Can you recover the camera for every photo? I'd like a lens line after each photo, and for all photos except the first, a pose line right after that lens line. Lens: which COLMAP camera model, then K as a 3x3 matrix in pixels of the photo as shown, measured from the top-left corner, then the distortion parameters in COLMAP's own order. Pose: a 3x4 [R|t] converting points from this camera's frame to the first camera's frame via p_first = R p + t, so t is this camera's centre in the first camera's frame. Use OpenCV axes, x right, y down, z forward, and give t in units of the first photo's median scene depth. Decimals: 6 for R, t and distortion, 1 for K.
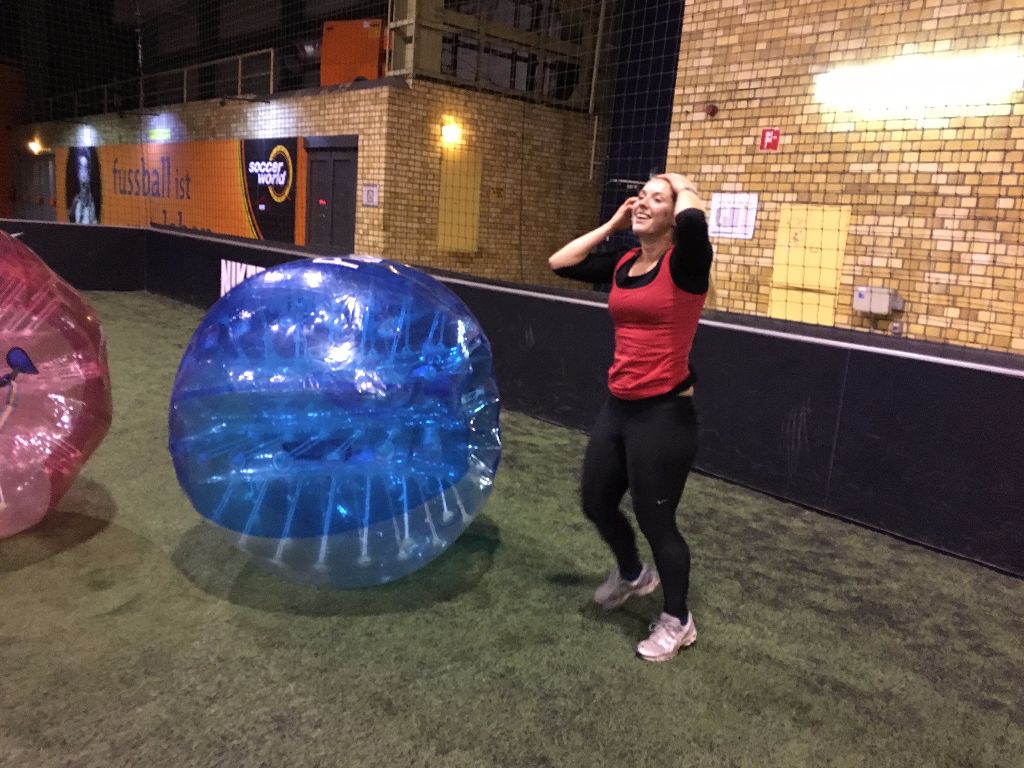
lens RADIAL K [[862.1, 0, 512.0], [0, 862.1, 384.0], [0, 0, 1]] dist [0.119201, -0.112732]
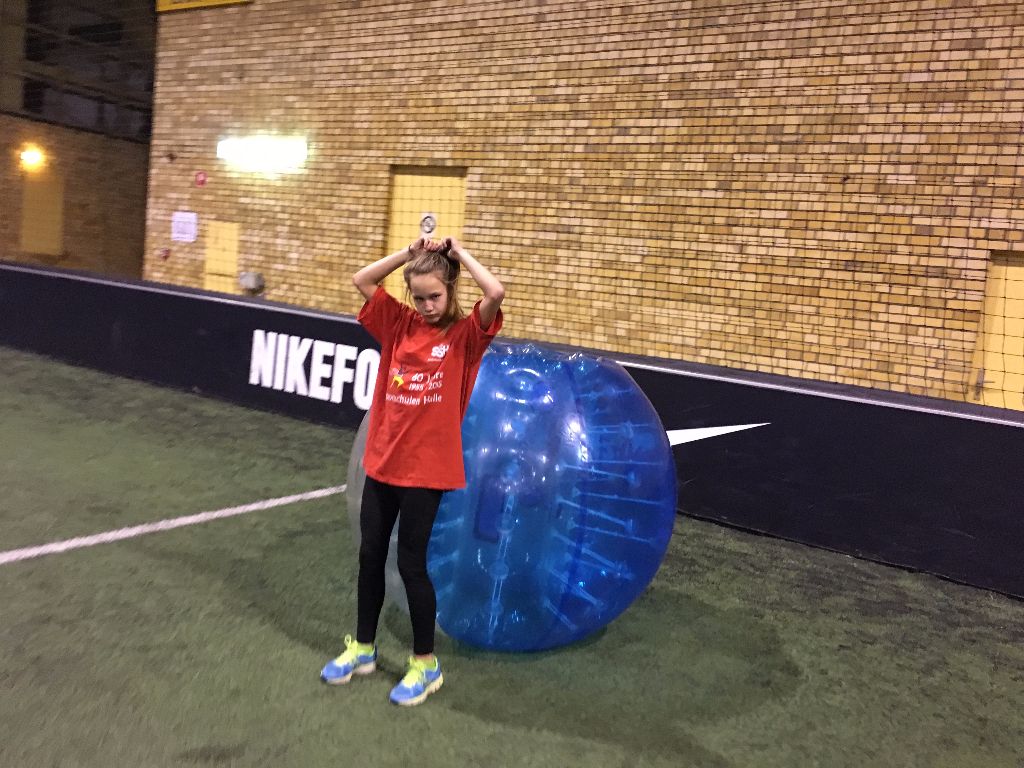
lens RADIAL K [[862.1, 0, 512.0], [0, 862.1, 384.0], [0, 0, 1]] dist [0.119201, -0.112732]
pose [[0.960467, -0.018584, 0.277771, 0.228634], [0.027977, 0.999162, -0.029889, 0.086811], [-0.276983, 0.036478, 0.960182, -0.375881]]
